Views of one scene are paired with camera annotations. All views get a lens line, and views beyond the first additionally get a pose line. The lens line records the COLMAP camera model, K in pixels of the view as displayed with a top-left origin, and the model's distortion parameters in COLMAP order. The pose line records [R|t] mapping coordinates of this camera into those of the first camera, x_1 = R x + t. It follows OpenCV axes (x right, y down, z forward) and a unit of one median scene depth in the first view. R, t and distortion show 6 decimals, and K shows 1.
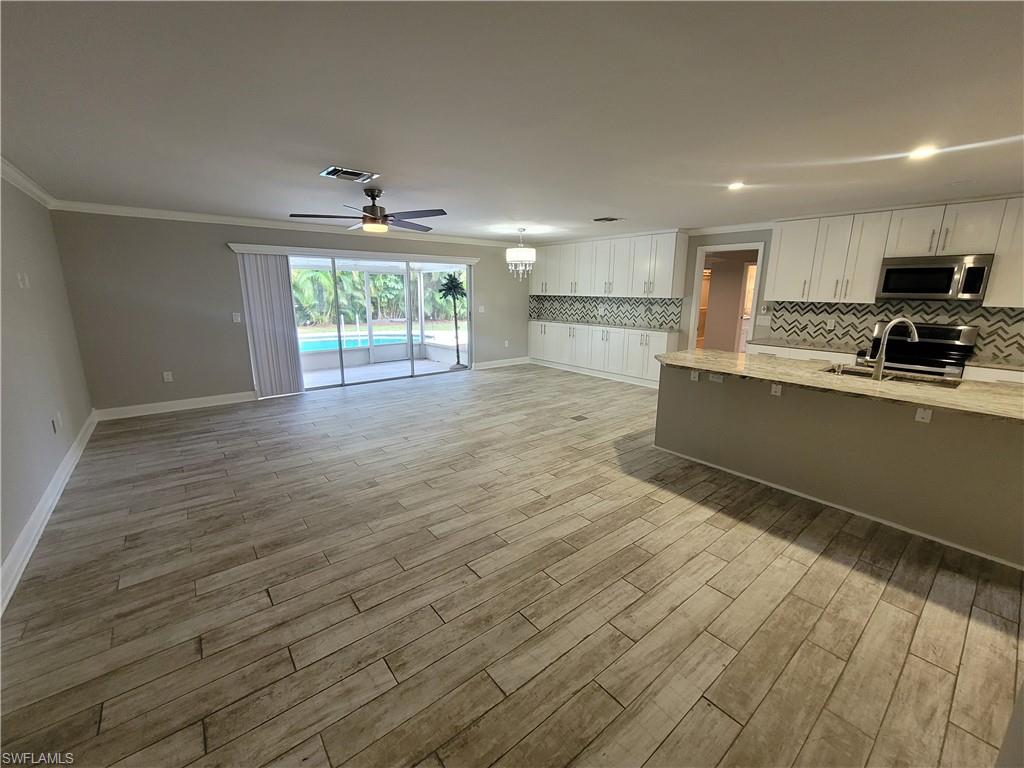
lens RADIAL K [[418.6, 0, 515.2], [0, 418.6, 382.2], [0, 0, 1]] dist [-0.007559, 0.001679]
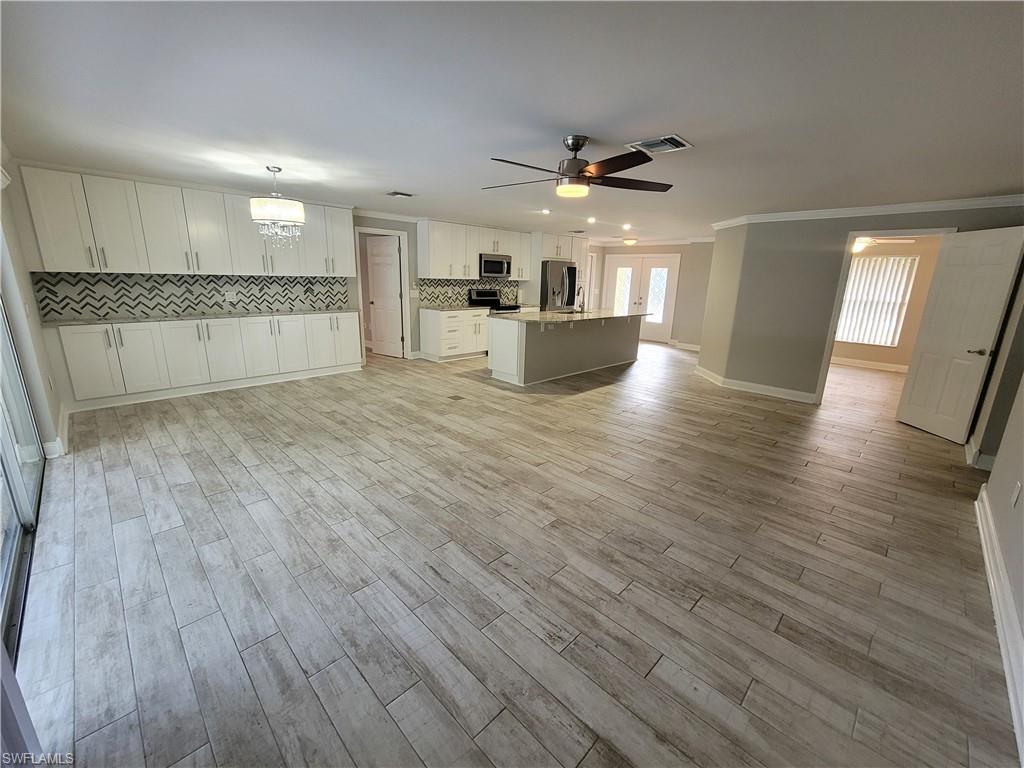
lens RADIAL K [[418.6, 0, 511.2], [0, 418.6, 385.0], [0, 0, 1]] dist [-0.007559, 0.001679]
pose [[-0.100851, -0.262163, 0.959739, -1.066848], [0.187466, 0.942371, 0.277118, -0.258639], [-0.977080, 0.207866, -0.045893, 1.156980]]
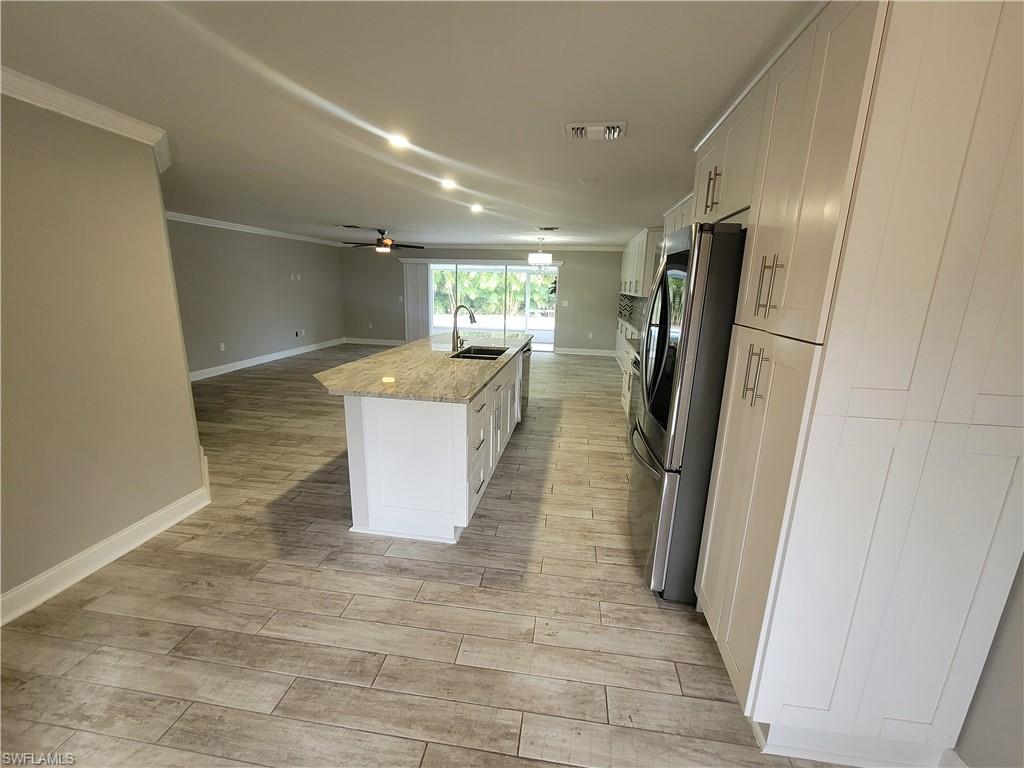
lens RADIAL K [[418.6, 0, 516.1], [0, 418.6, 382.3], [0, 0, 1]] dist [-0.007559, 0.001679]
pose [[0.681843, 0.178219, -0.709456, 1.437347], [-0.180807, 0.980834, 0.072622, -0.028522], [0.708801, 0.078758, 0.700998, 0.149292]]
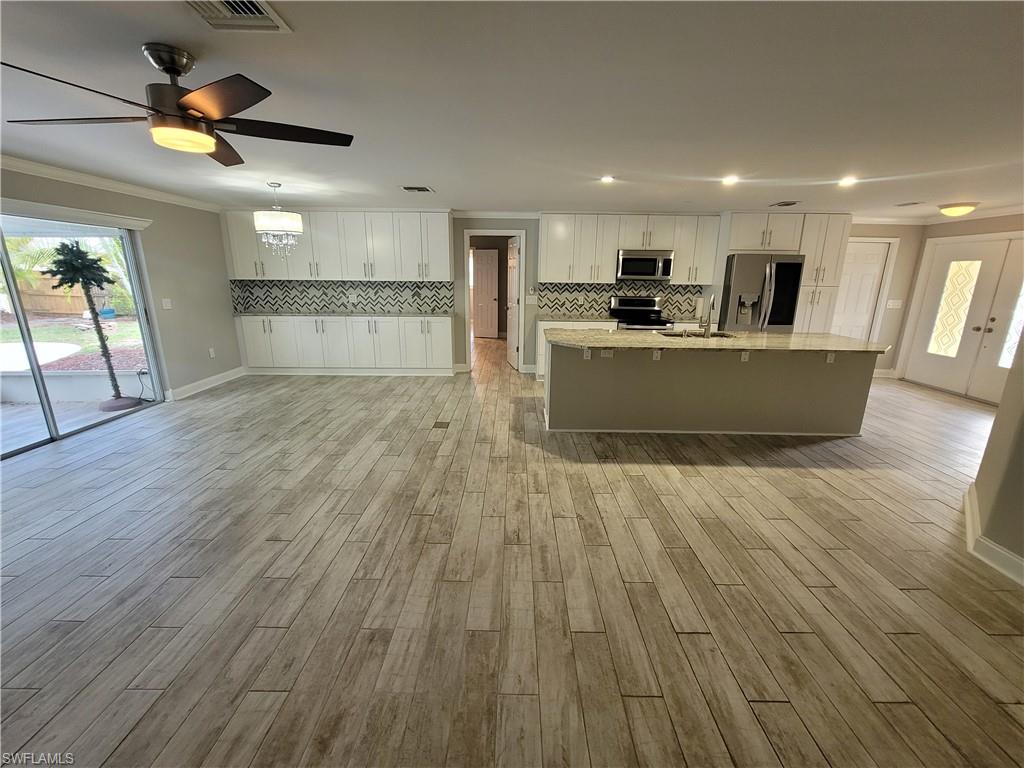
lens RADIAL K [[418.6, 0, 513.0], [0, 418.6, 382.9], [0, 0, 1]] dist [-0.007559, 0.001679]
pose [[0.637037, -0.195339, 0.745671, -0.476480], [0.161821, 0.979692, 0.118398, -0.096666], [-0.753656, 0.045241, 0.655710, 0.414581]]
